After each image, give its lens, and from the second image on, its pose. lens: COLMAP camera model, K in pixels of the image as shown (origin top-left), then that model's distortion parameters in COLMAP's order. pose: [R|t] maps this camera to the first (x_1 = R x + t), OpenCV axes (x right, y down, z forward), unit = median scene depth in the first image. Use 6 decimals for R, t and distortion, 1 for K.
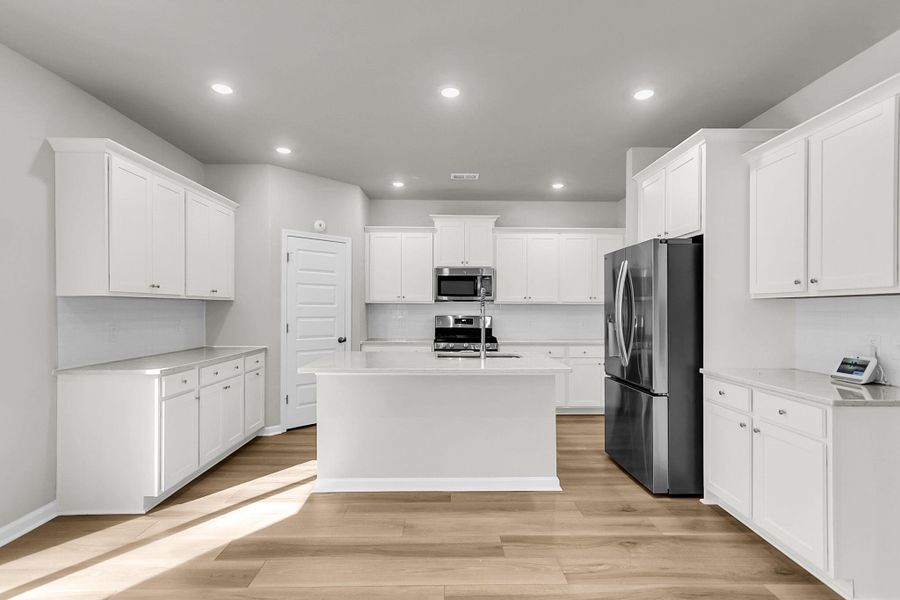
lens RADIAL K [[438.0, 0, 456.6], [0, 438.0, 305.6], [0, 0, 1]] dist [-0.000106, 0.000280]
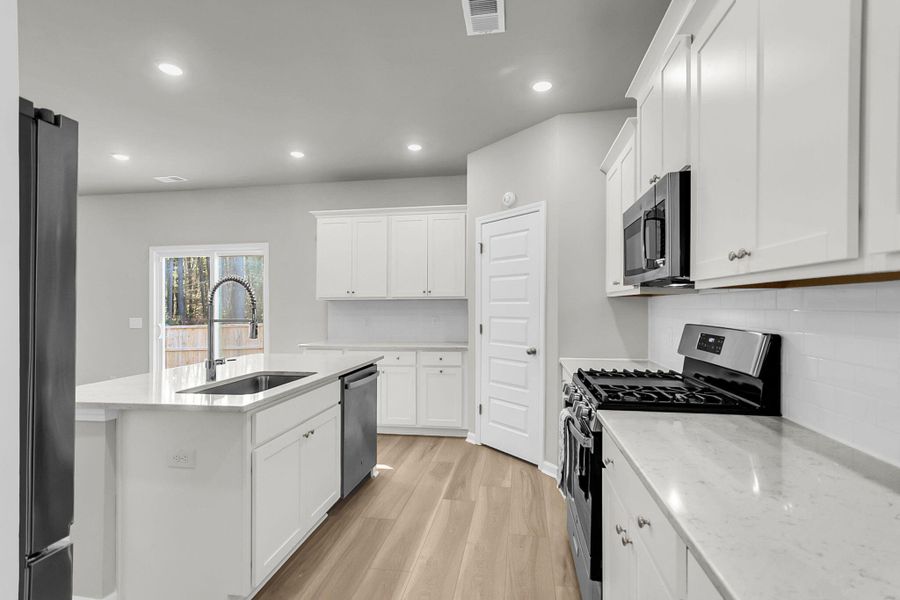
lens RADIAL K [[438.0, 0, 456.6], [0, 438.0, 305.6], [0, 0, 1]] dist [-0.000106, 0.000280]
pose [[-0.172773, -0.004098, -0.984953, 0.458133], [0.009547, 0.999937, -0.005835, 0.008544], [0.984915, -0.010412, -0.172723, 1.029173]]
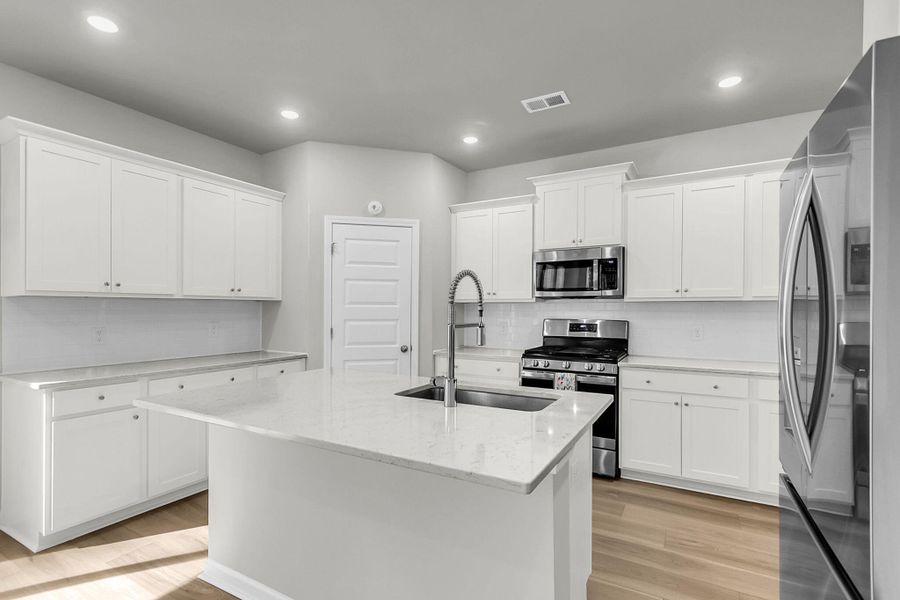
lens RADIAL K [[415.0, 0, 464.1], [0, 415.0, 309.7], [0, 0, 1]] dist [-0.014209, 0.000223]
pose [[0.860316, -0.002286, -0.509755, 0.221182], [0.005632, 0.999972, 0.005021, 0.004215], [0.509729, -0.007190, 0.860305, 0.414770]]
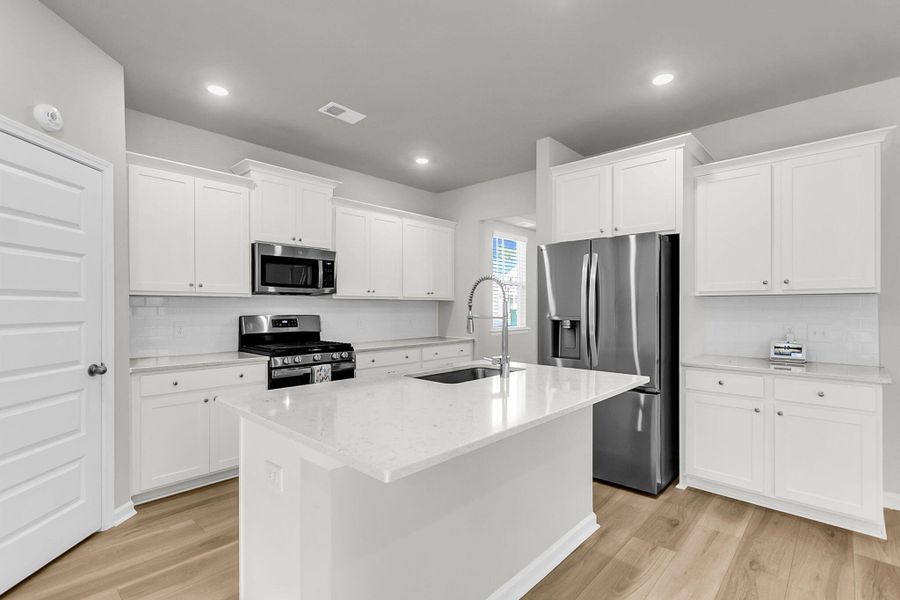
lens RADIAL K [[418.5, 0, 450.0], [0, 418.5, 300.0], [0, 0, 1]] dist [0.004251, 0.000874]
pose [[0.701900, 0.008426, 0.712226, -0.325946], [-0.003809, 0.999960, -0.008077, 0.003905], [-0.712266, 0.002957, 0.701904, 0.409353]]
